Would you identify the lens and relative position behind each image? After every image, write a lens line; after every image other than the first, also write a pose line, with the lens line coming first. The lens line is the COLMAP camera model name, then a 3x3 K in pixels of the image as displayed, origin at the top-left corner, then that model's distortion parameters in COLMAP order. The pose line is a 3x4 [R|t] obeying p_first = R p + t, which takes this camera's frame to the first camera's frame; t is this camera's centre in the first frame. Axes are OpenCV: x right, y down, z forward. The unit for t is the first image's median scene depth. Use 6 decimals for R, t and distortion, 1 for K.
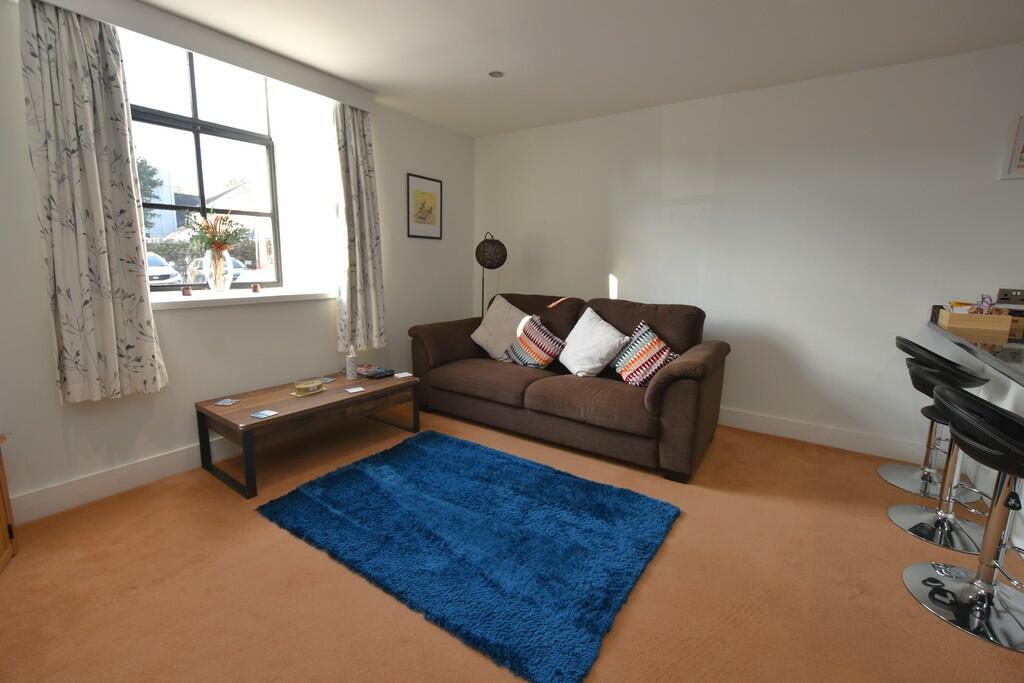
lens RADIAL K [[449.5, 0, 514.3], [0, 449.5, 342.8], [0, 0, 1]] dist [-0.012428, -0.000087]
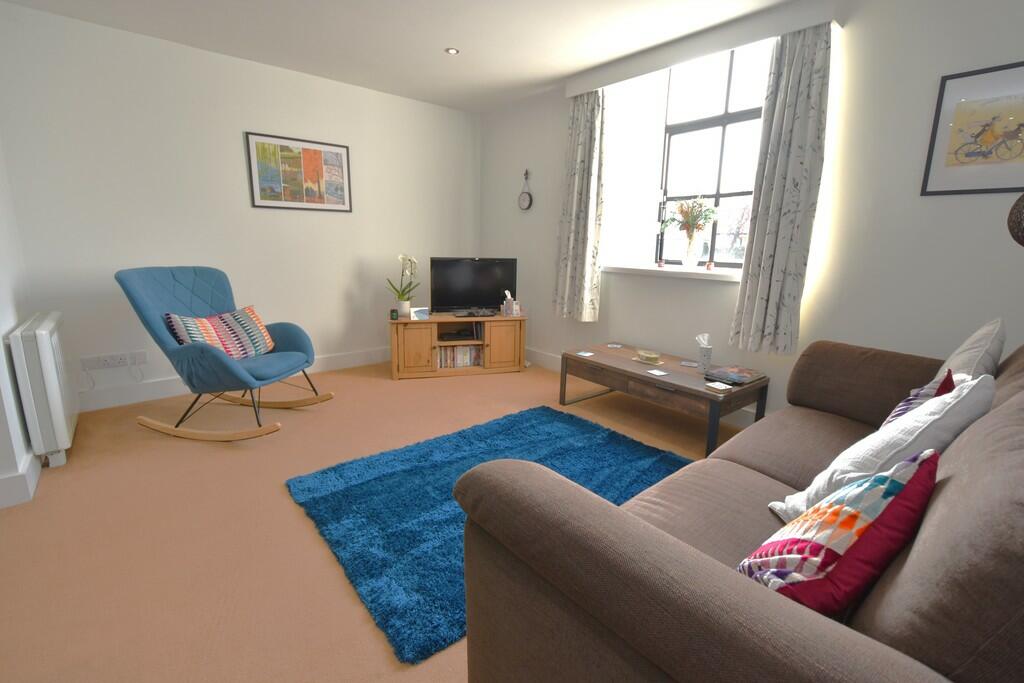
lens RADIAL K [[449.5, 0, 514.0], [0, 449.5, 339.7], [0, 0, 1]] dist [-0.012428, -0.000087]
pose [[-0.282898, 0.176870, -0.942701, 0.614746], [-0.196979, 0.951187, 0.237574, -0.127455], [0.938705, 0.252902, -0.234250, 0.925687]]
